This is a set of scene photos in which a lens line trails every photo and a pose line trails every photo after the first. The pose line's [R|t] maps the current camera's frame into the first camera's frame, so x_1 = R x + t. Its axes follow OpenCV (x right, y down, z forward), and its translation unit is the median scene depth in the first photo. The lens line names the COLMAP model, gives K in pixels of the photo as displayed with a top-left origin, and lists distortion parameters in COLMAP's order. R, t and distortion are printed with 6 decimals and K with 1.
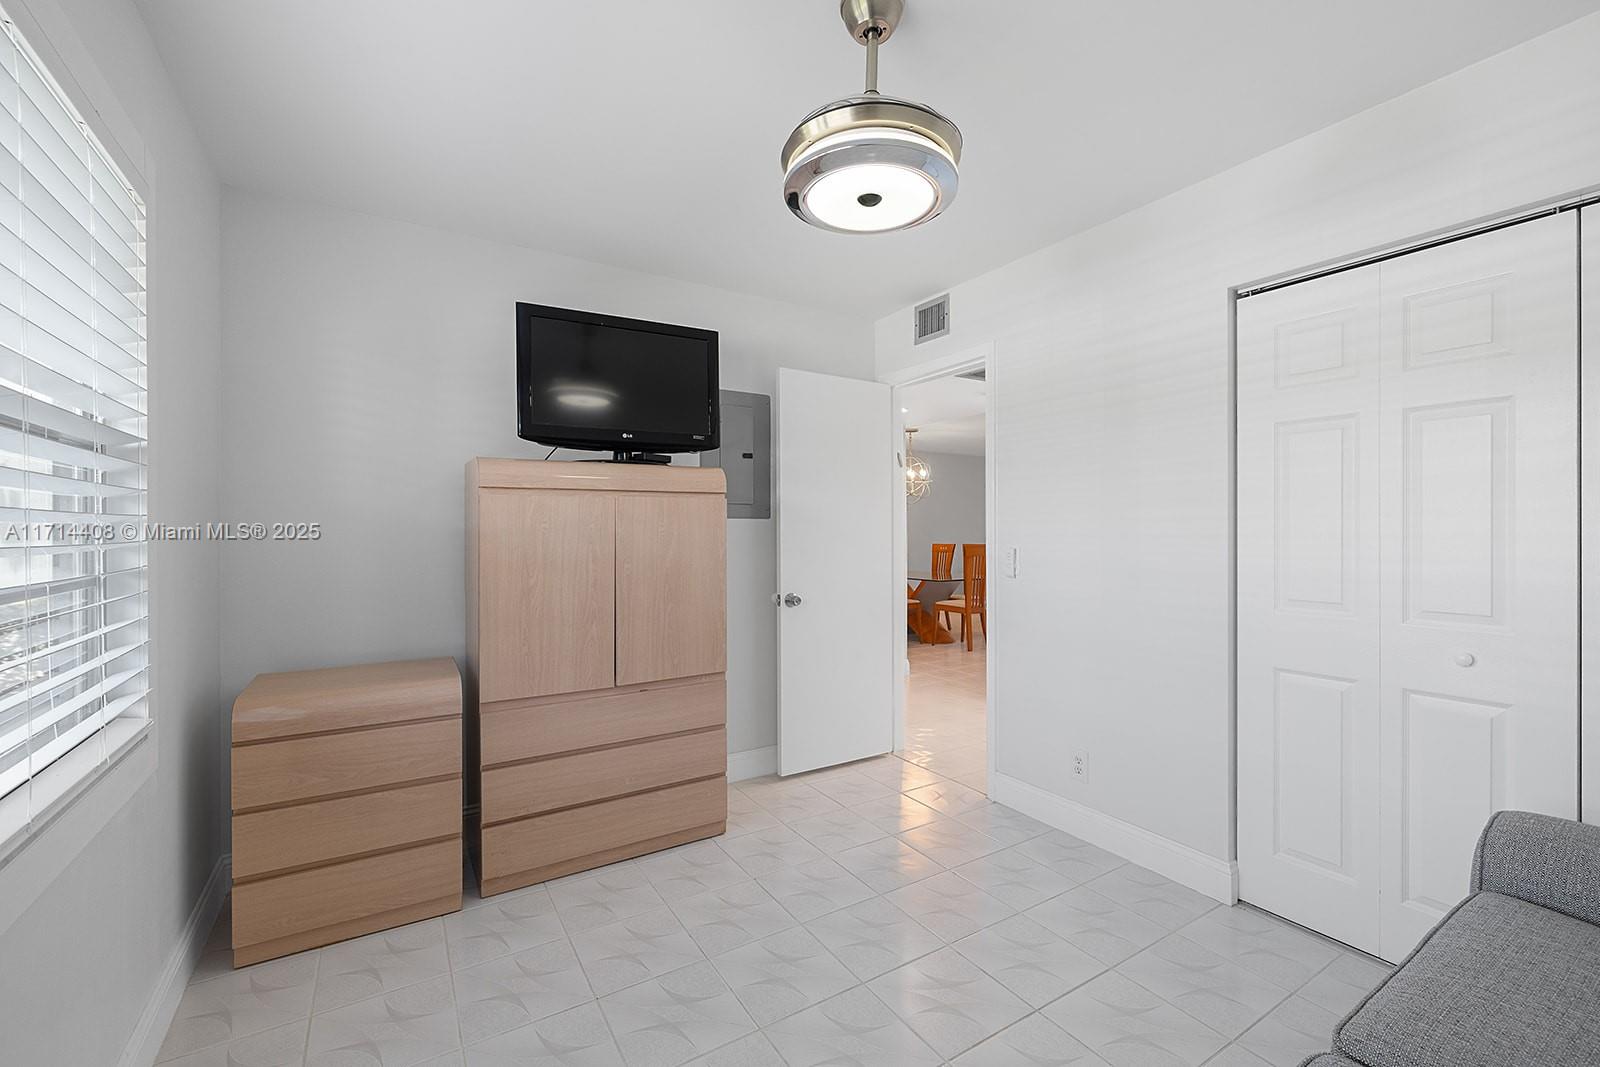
lens RADIAL K [[672.8, 0, 800.0], [0, 672.8, 533.5], [0, 0, 1]] dist [0.004215, 0.000570]
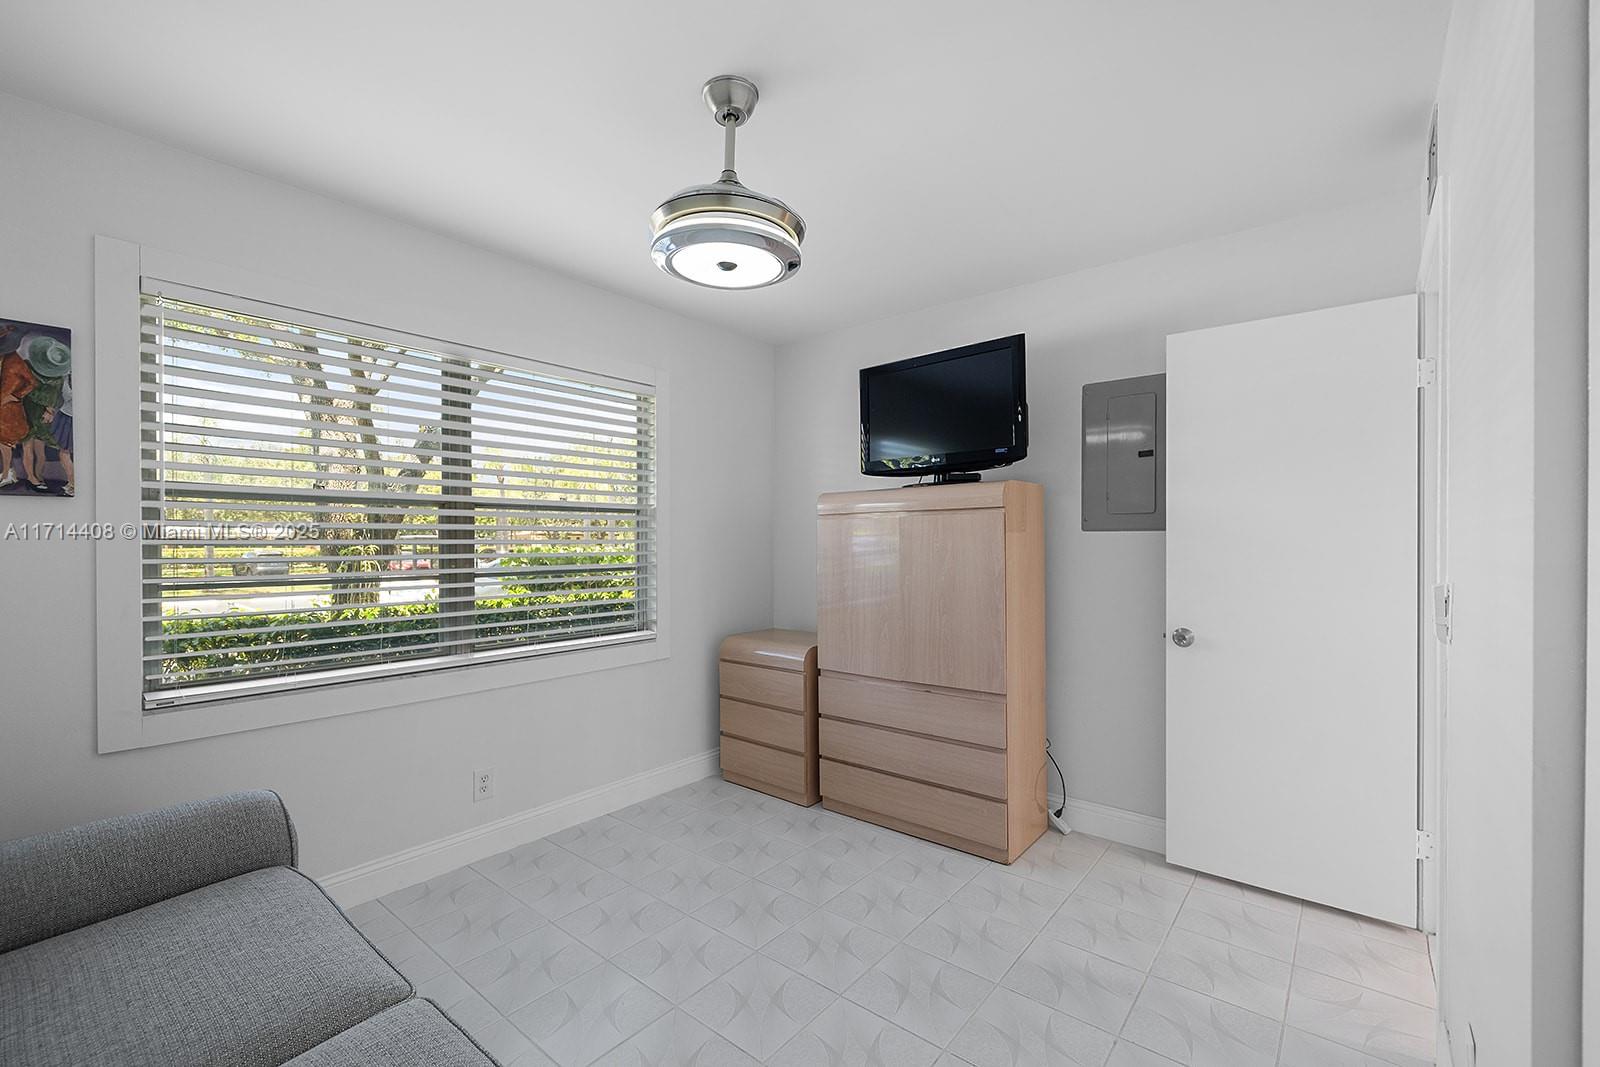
lens RADIAL K [[692.5, 0, 796.9], [0, 692.5, 540.8], [0, 0, 1]] dist [0.001766, 0.000272]
pose [[0.308479, 0.002488, -0.951228, 0.769485], [0.000634, 0.999996, 0.002821, -0.016328], [0.951231, -0.001473, 0.308476, 0.442319]]
